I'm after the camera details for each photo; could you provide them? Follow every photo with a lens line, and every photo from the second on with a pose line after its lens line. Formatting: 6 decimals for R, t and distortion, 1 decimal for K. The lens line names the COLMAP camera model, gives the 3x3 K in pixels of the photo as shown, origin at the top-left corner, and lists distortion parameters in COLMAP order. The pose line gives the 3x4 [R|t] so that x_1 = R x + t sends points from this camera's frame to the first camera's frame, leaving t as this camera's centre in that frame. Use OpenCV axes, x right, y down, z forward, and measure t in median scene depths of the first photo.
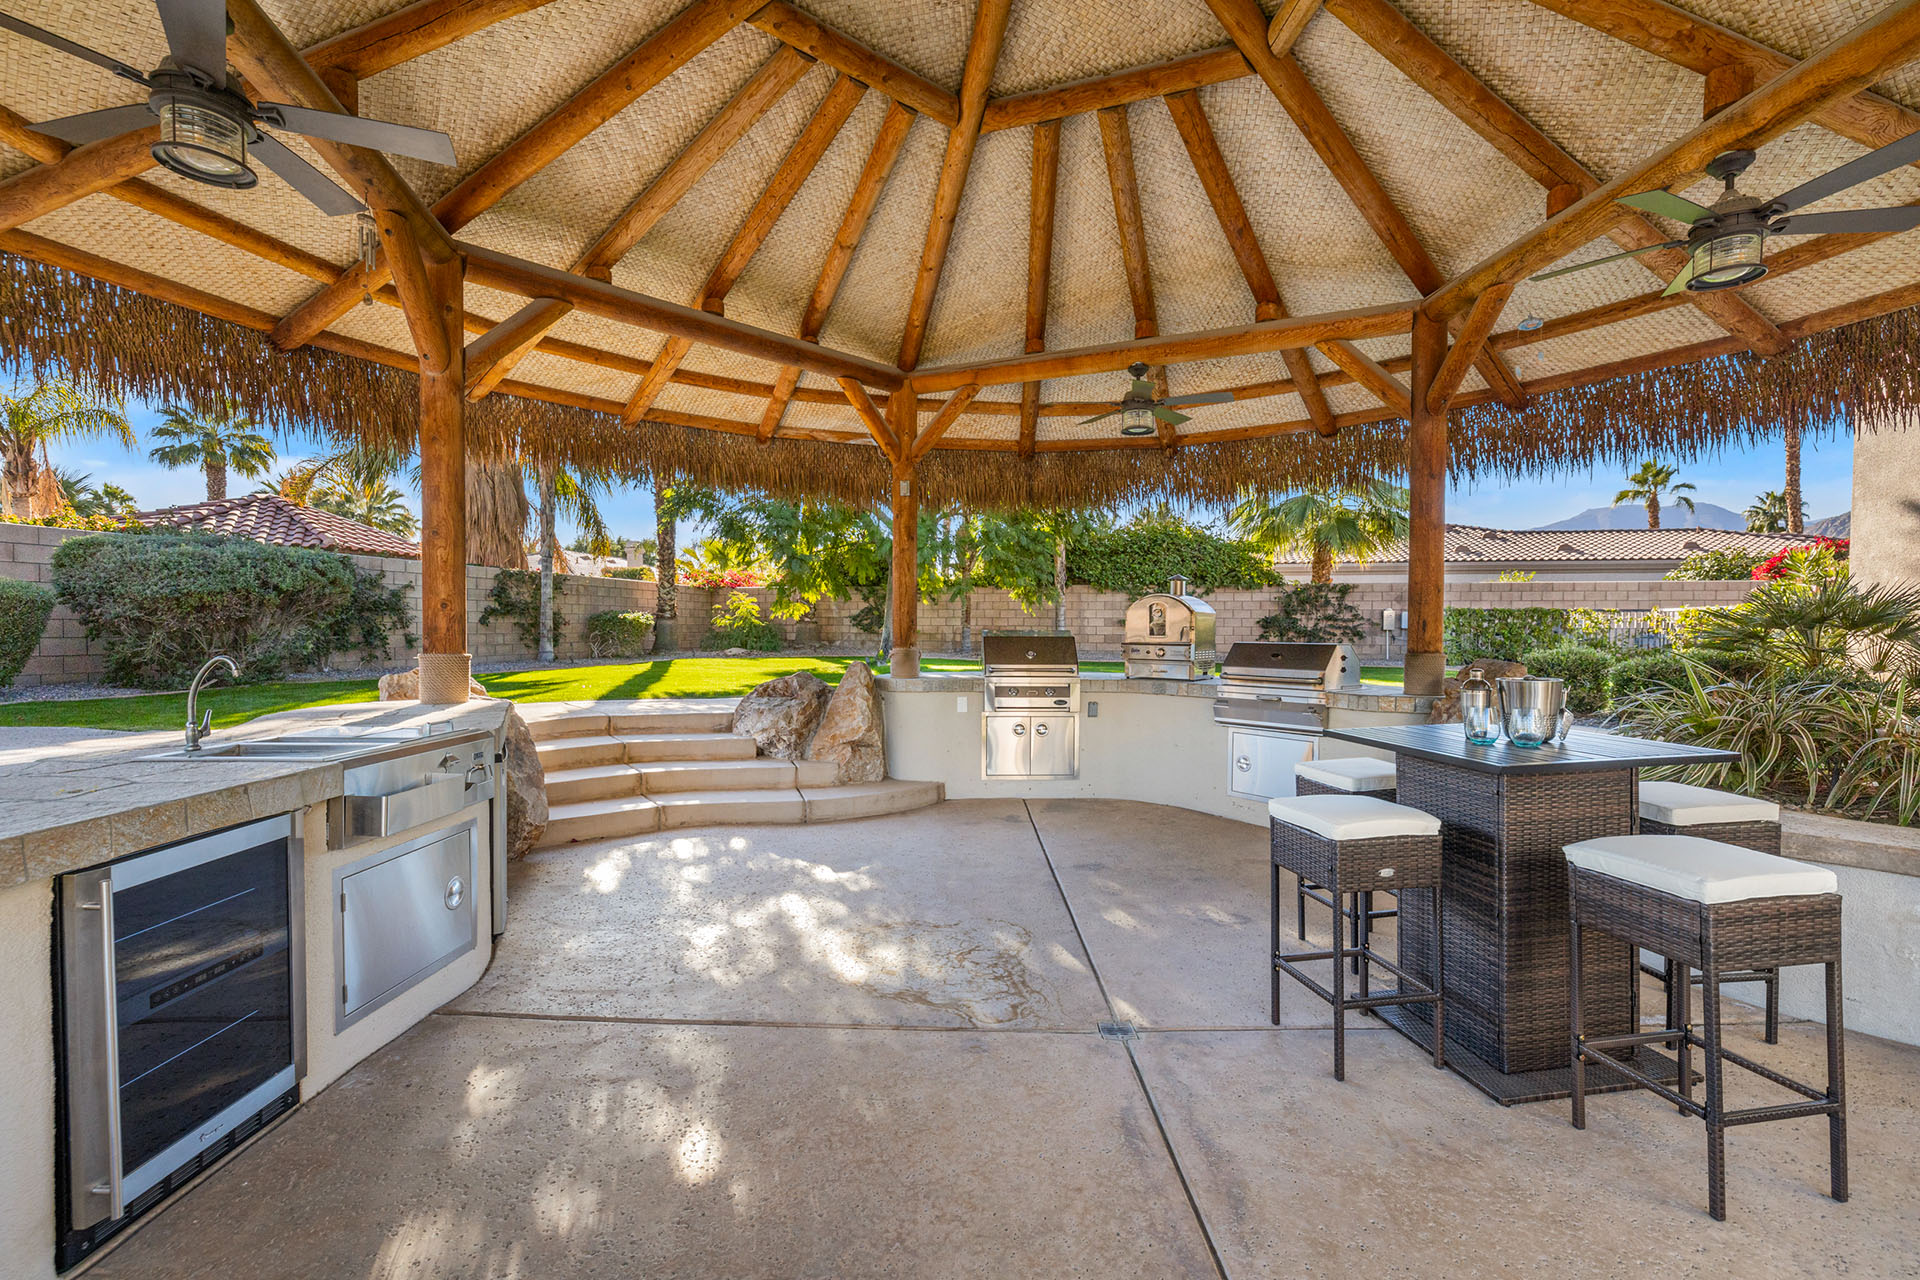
lens RADIAL K [[806.1, 0, 960.0], [0, 806.1, 640.0], [0, 0, 1]] dist [0.000044, -0.000599]
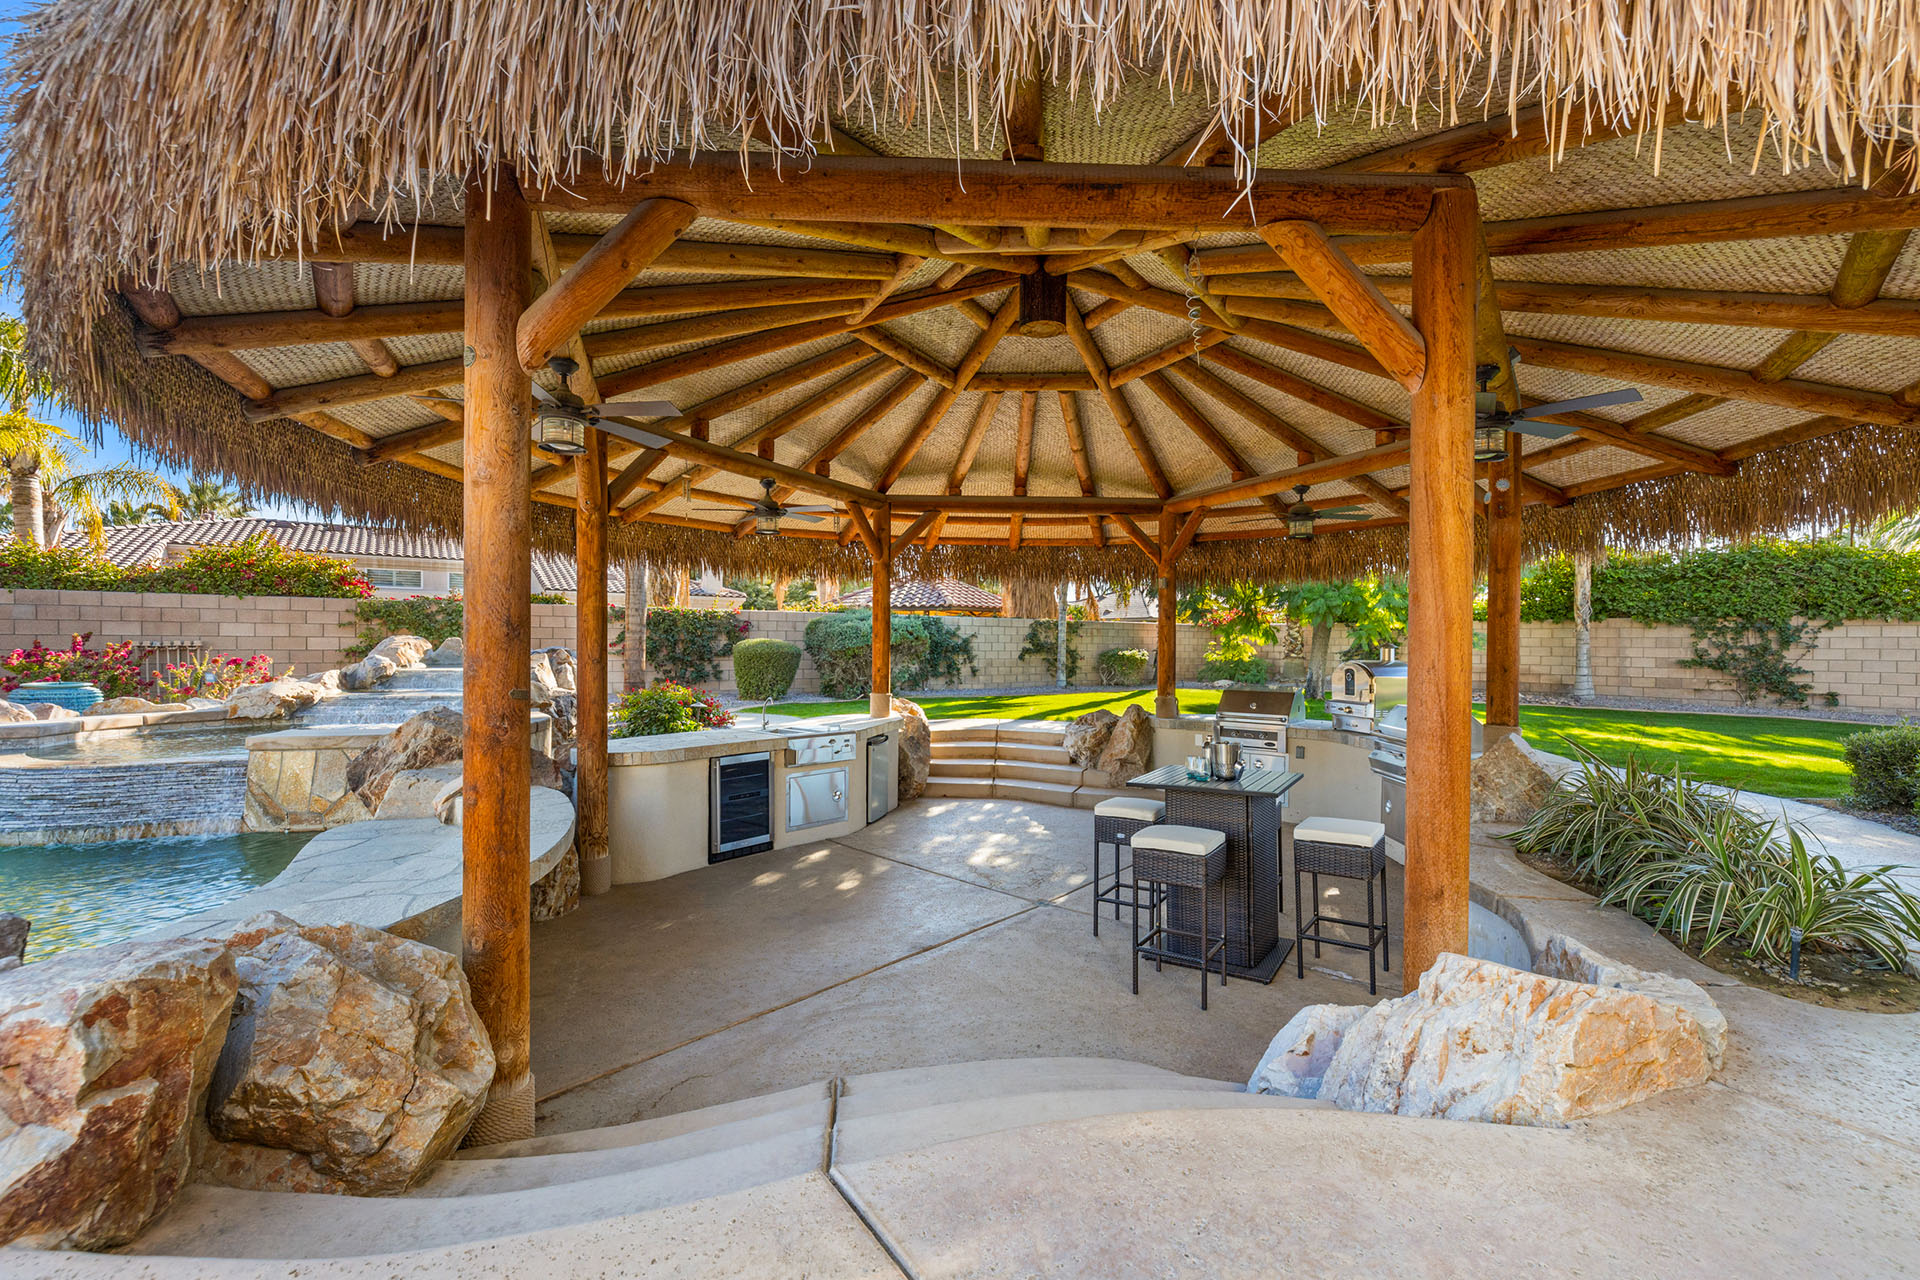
lens RADIAL K [[798.2, 0, 961.7], [0, 798.2, 651.9], [0, 0, 1]] dist [0.000889, 0.000025]
pose [[0.751698, 0.007834, -0.659461, 0.583272], [-0.015659, 0.999860, -0.005972, -0.053771], [0.659322, 0.014816, 0.751715, -0.274915]]
